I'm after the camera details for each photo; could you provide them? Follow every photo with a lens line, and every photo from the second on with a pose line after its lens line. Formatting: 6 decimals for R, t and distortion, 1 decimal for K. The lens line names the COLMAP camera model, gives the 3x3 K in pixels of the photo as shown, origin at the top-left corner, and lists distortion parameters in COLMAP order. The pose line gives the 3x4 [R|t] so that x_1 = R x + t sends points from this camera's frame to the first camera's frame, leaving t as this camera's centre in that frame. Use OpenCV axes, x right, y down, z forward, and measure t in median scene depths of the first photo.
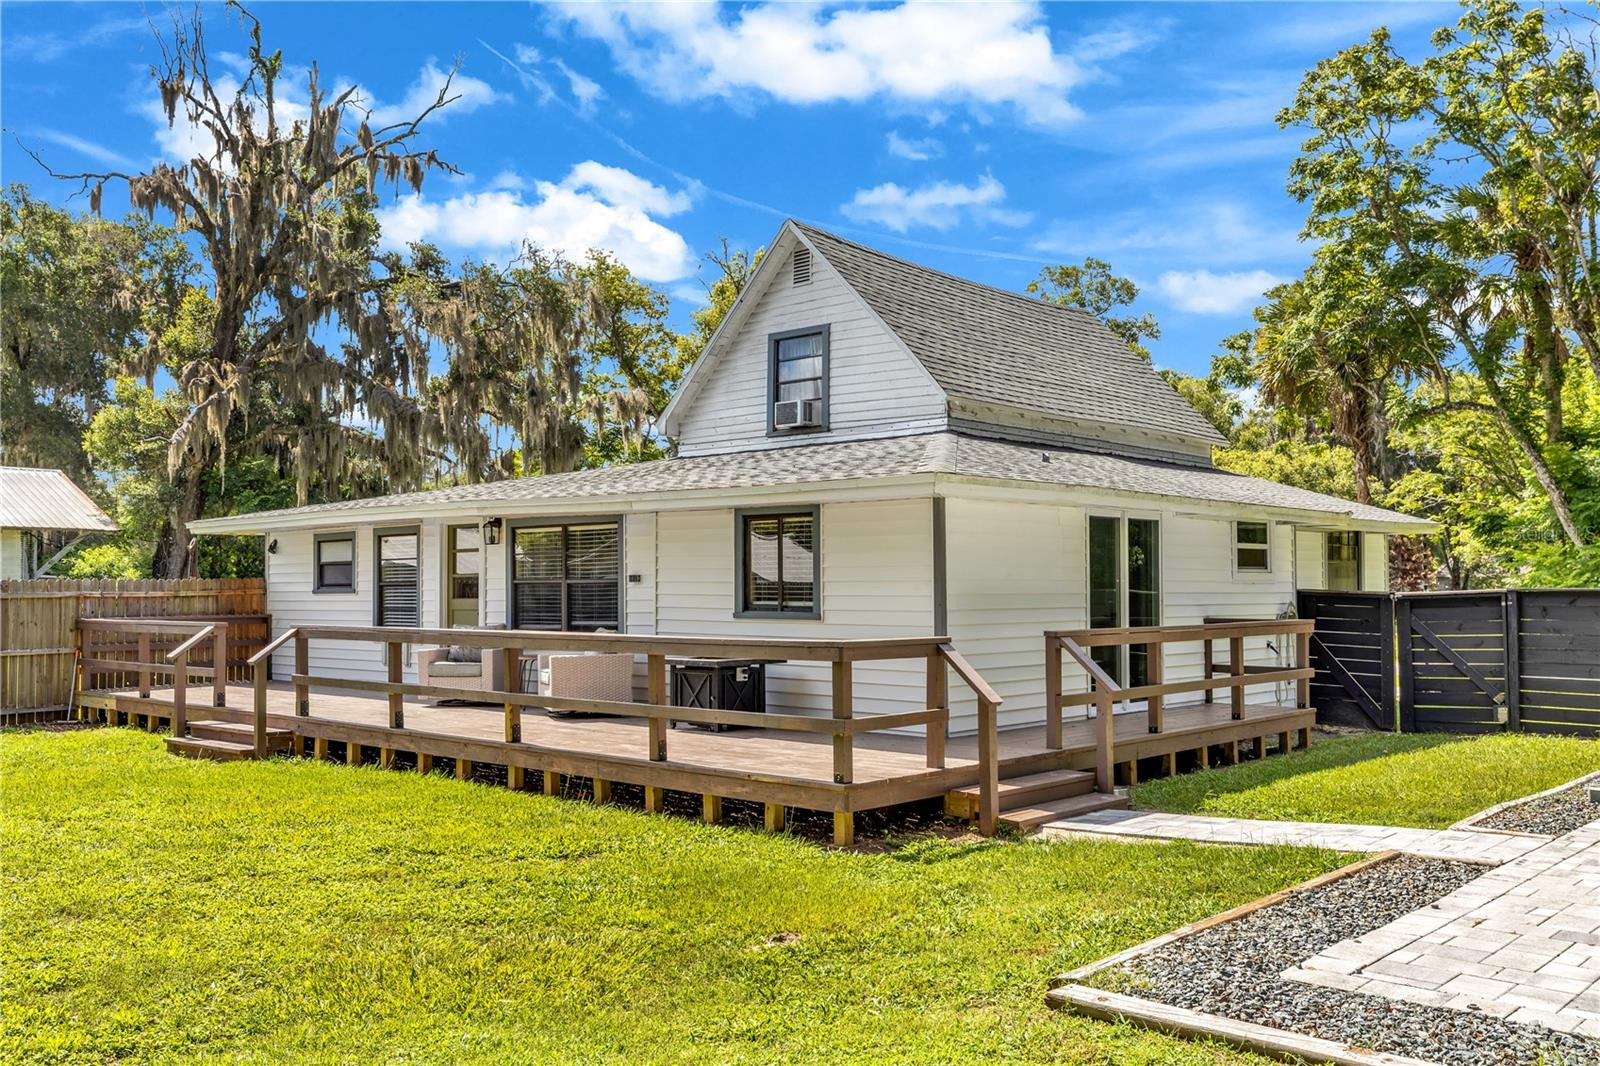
lens RADIAL K [[1454.5, 0, 797.8], [0, 1454.5, 545.6], [0, 0, 1]] dist [0.018097, 0.001736]
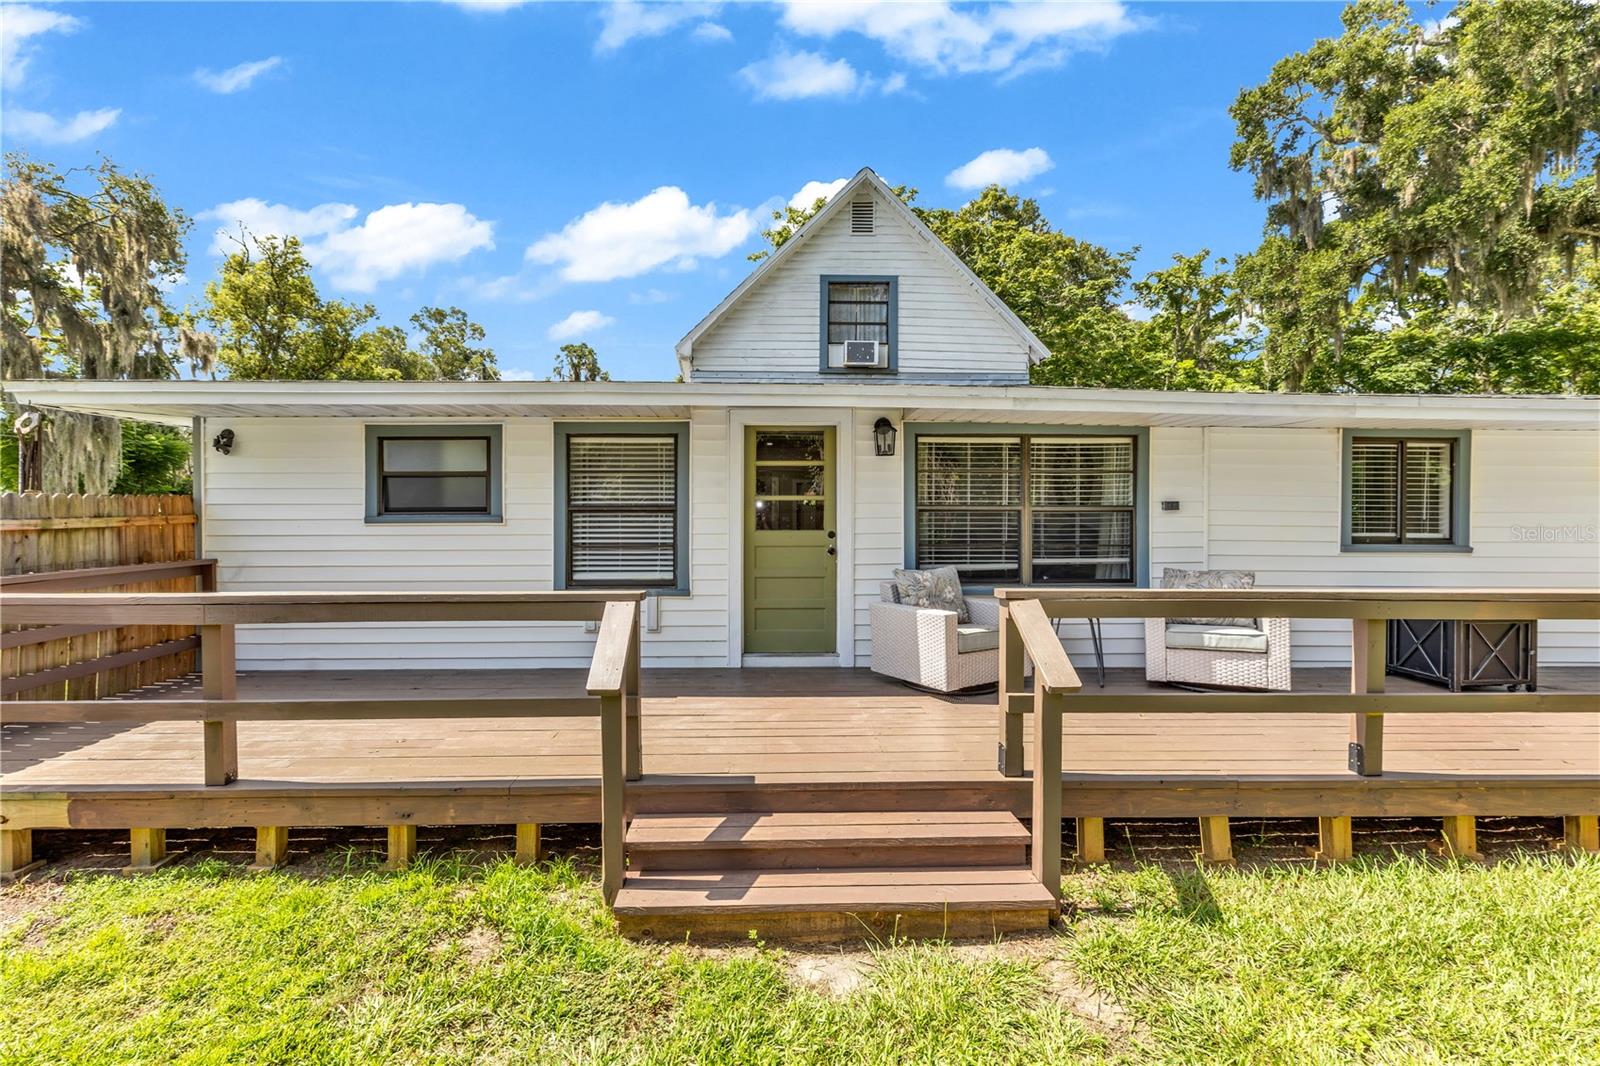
lens RADIAL K [[732.6, 0, 802.4], [0, 732.6, 523.1], [0, 0, 1]] dist [-0.004180, -0.000081]
pose [[0.710189, -0.001156, 0.704011, -0.417206], [-0.024339, 0.999361, 0.026194, 0.020231], [-0.703591, -0.035737, 0.709706, 0.654869]]
